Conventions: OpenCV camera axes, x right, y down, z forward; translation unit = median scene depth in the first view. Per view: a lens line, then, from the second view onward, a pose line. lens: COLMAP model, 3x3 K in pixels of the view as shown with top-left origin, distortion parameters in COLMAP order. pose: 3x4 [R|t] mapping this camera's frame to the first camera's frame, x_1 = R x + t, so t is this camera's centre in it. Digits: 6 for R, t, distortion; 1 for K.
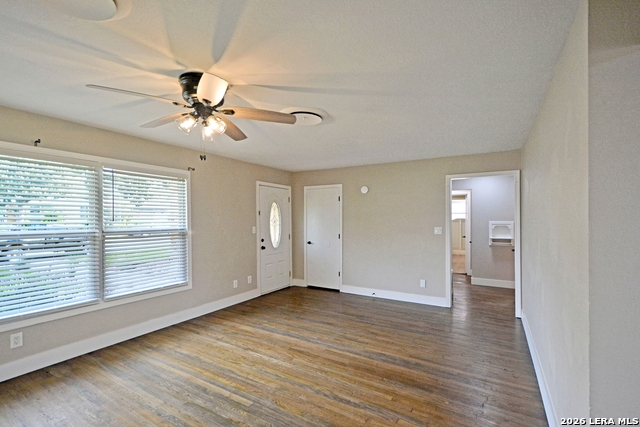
lens RADIAL K [[298.5, 0, 313.0], [0, 298.5, 216.8], [0, 0, 1]] dist [0.013842, -0.004553]
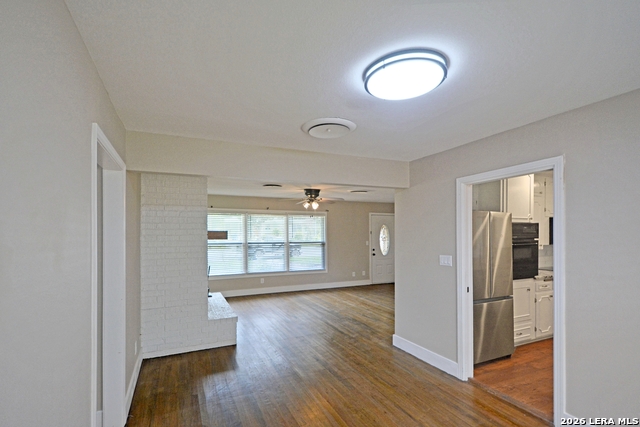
lens RADIAL K [[298.5, 0, 304.7], [0, 298.5, 233.0], [0, 0, 1]] dist [0.013842, -0.004553]
pose [[0.812621, 0.004887, -0.582771, 0.590806], [-0.001404, 0.999978, 0.006428, -0.024982], [0.582790, -0.004405, 0.812611, -0.638680]]
